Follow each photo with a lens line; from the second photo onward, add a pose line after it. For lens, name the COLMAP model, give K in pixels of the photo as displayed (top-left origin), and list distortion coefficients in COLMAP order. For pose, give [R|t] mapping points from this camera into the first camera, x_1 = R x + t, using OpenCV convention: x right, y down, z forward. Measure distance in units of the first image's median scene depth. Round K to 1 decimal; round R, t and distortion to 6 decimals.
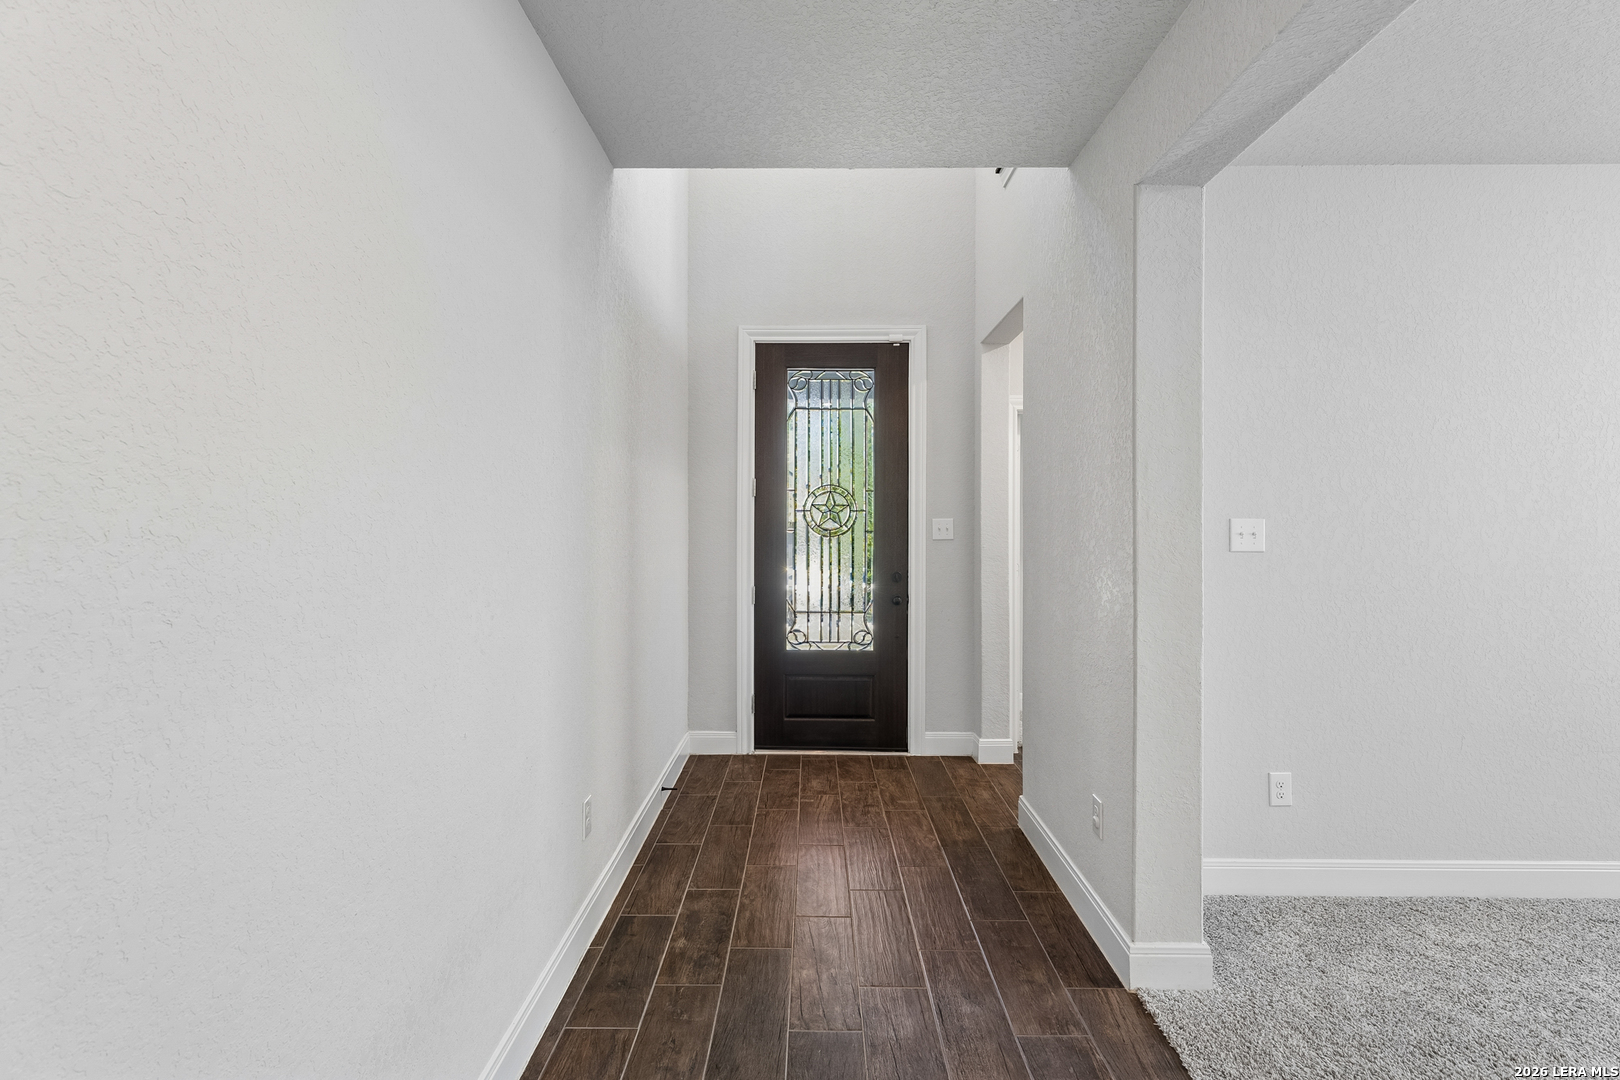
lens RADIAL K [[796.1, 0, 808.8], [0, 796.1, 533.0], [0, 0, 1]] dist [-0.000051, -0.000079]
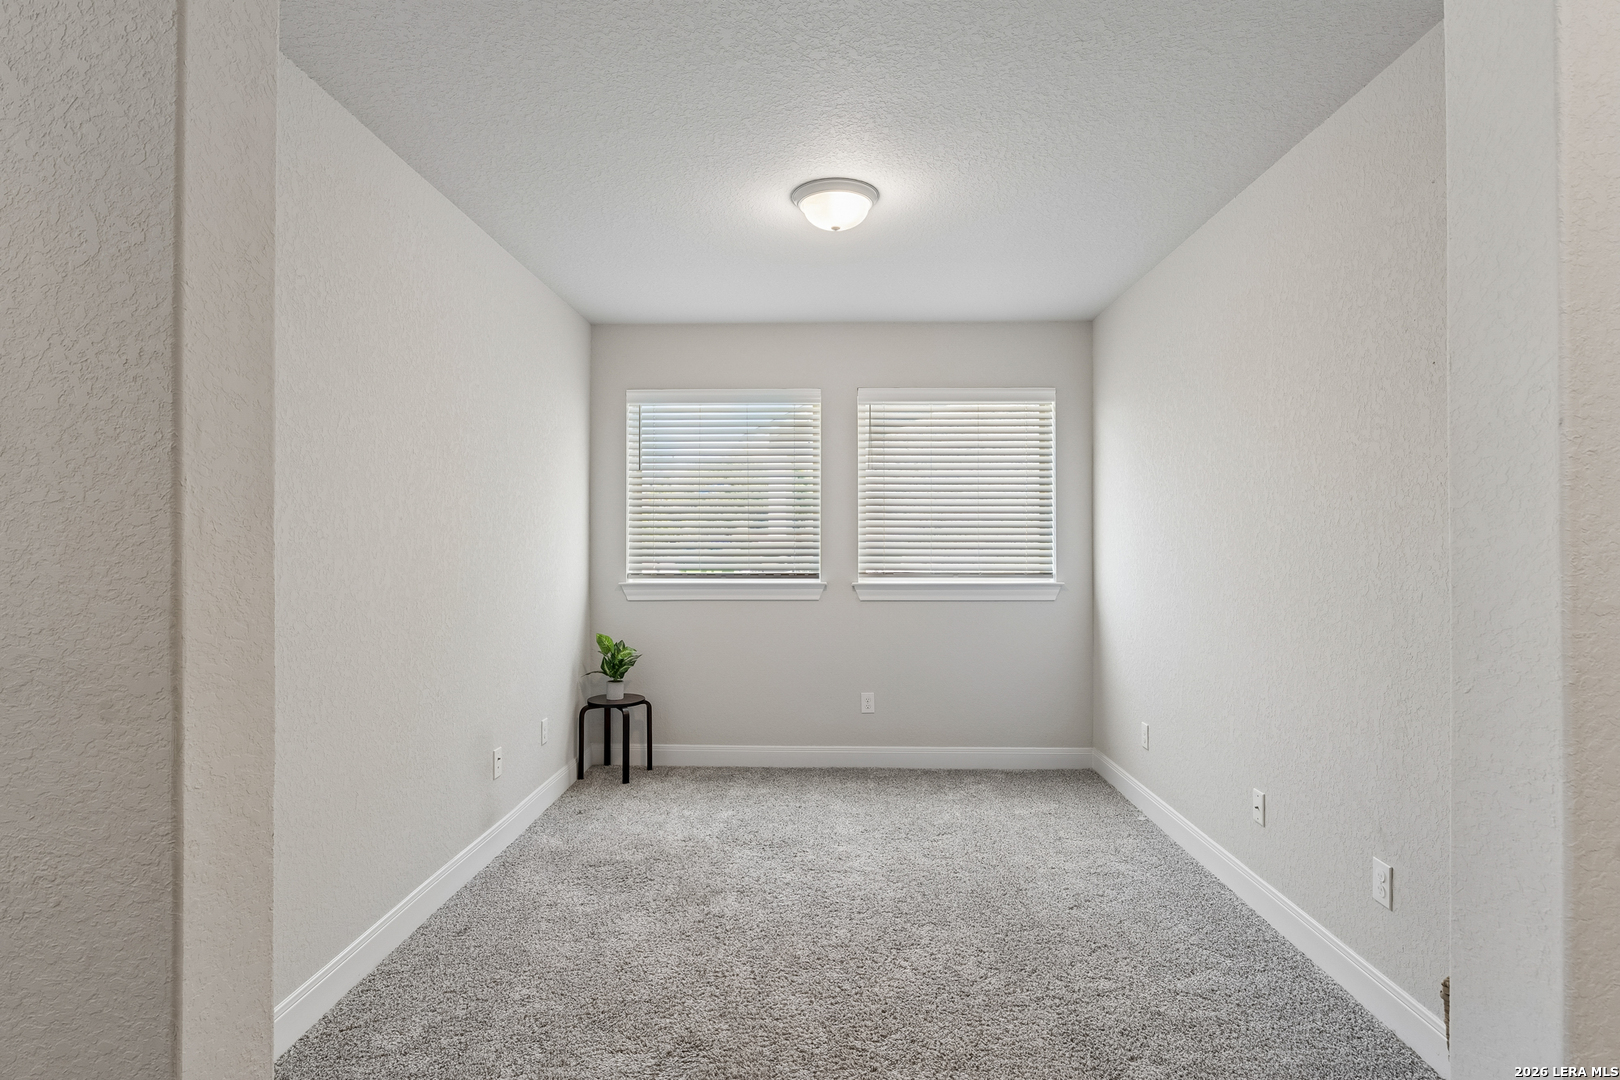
lens RADIAL K [[834.4, 0, 808.6], [0, 834.4, 539.8], [0, 0, 1]] dist [-0.000965, 0.000190]
pose [[0.027274, 0.002027, 0.999626, -0.060685], [0.014153, 0.999897, -0.002413, -0.006333], [-0.999528, 0.014214, 0.027242, 0.528793]]
